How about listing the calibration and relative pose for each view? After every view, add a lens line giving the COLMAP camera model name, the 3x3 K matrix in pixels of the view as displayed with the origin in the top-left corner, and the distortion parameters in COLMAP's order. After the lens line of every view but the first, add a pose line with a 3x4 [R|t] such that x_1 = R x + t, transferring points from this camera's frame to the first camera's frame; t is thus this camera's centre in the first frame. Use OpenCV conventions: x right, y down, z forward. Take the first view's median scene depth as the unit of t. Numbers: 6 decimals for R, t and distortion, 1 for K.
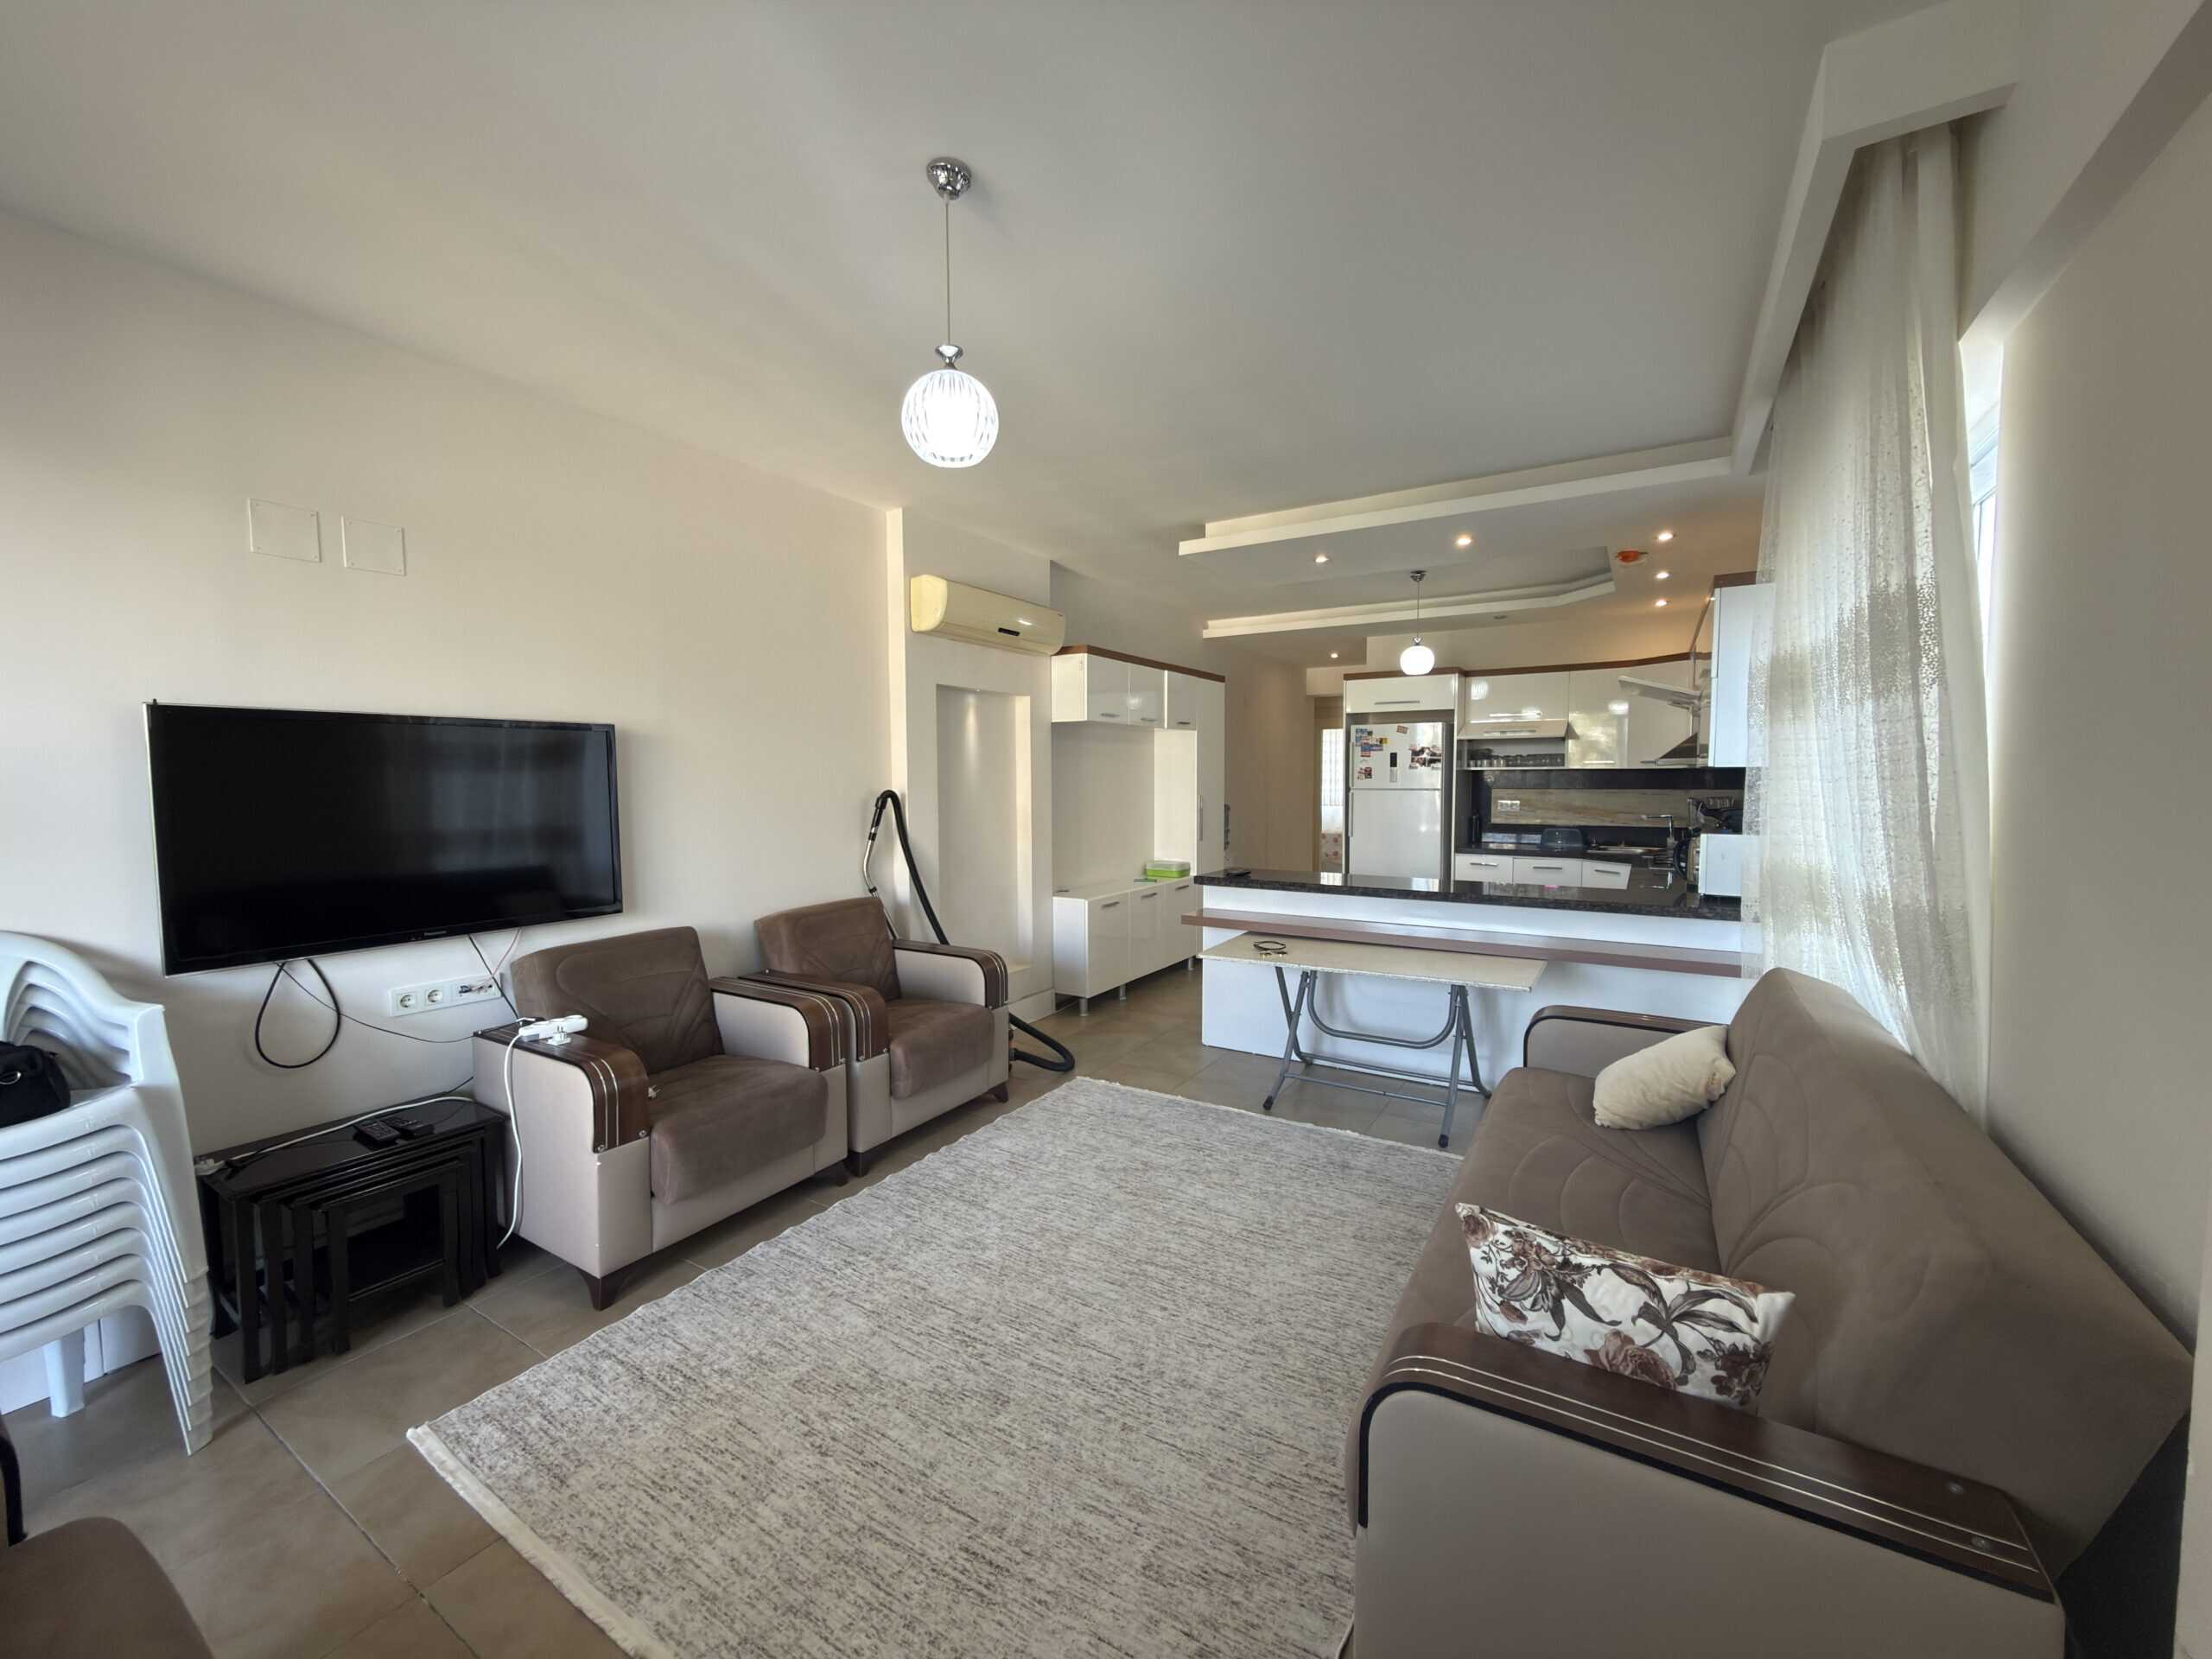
lens RADIAL K [[878.1, 0, 1111.9], [0, 878.1, 829.3], [0, 0, 1]] dist [-0.000550, 0.000088]
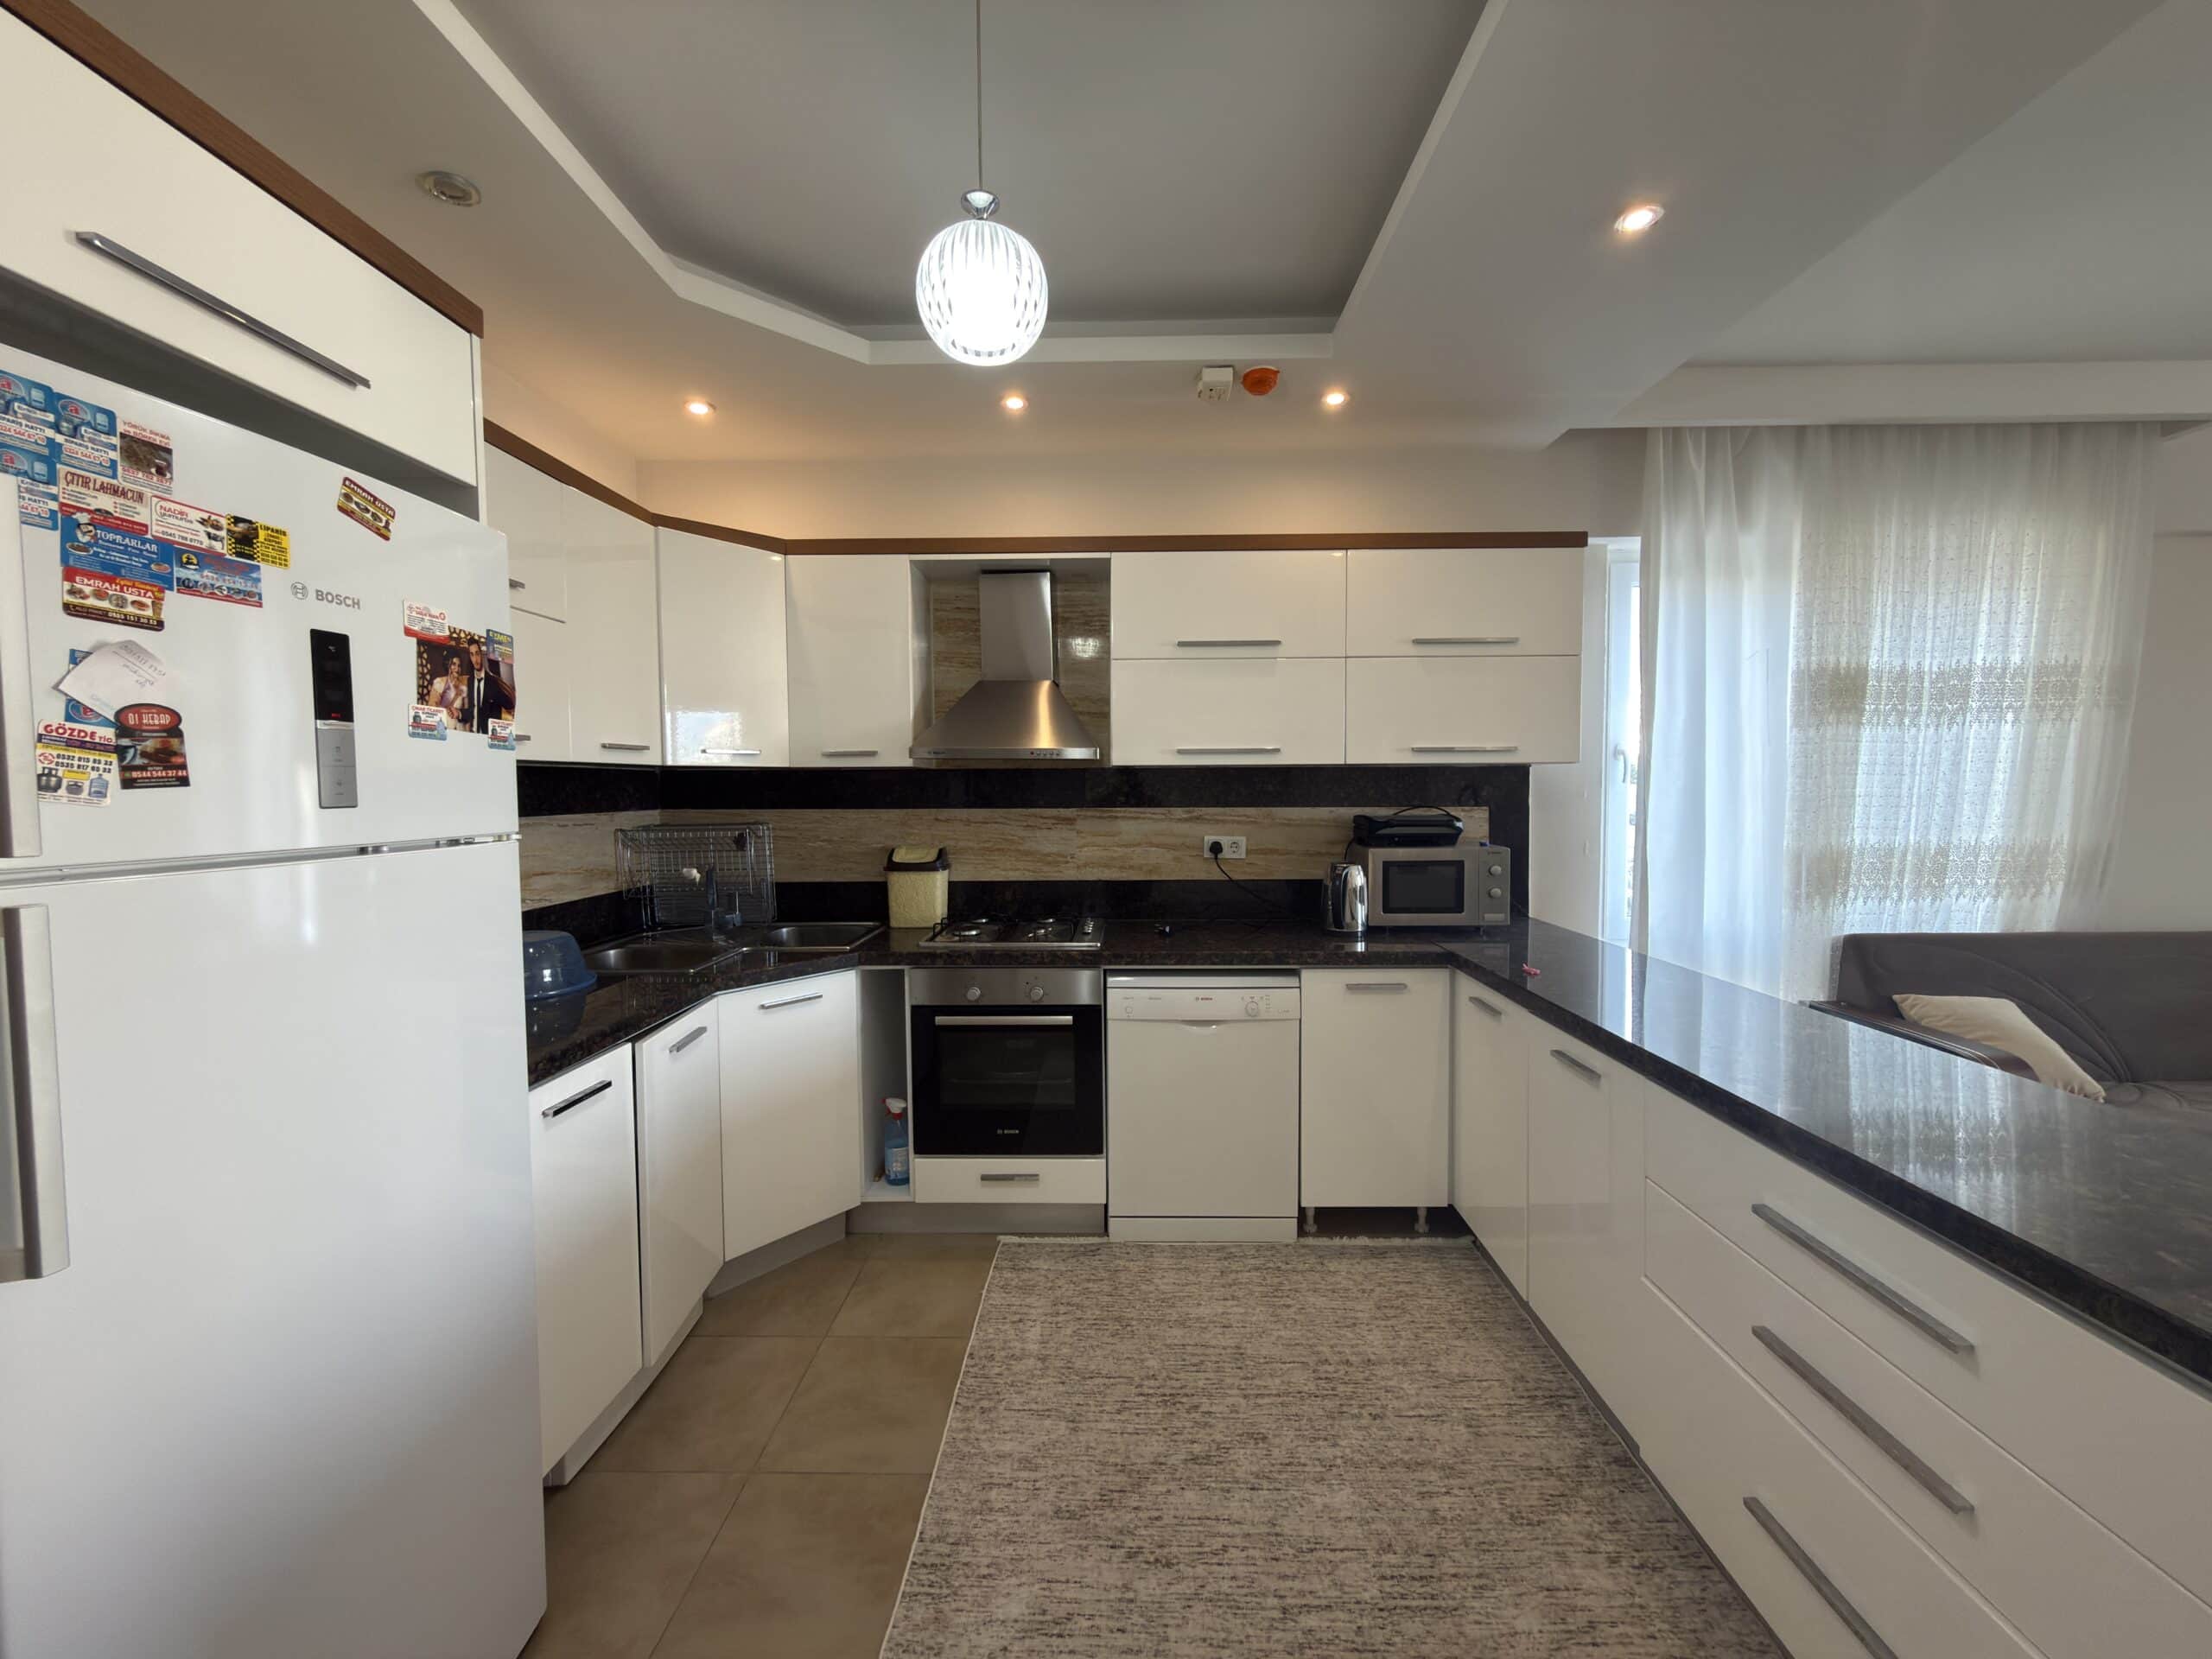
lens RADIAL K [[874.9, 0, 1108.7], [0, 874.9, 827.9], [0, 0, 1]] dist [0.000709, -0.000111]
pose [[-0.504086, -0.034493, 0.862964, 0.157701], [0.062624, 0.995112, 0.076356, -0.083751], [-0.861380, 0.092532, -0.499462, 1.496337]]
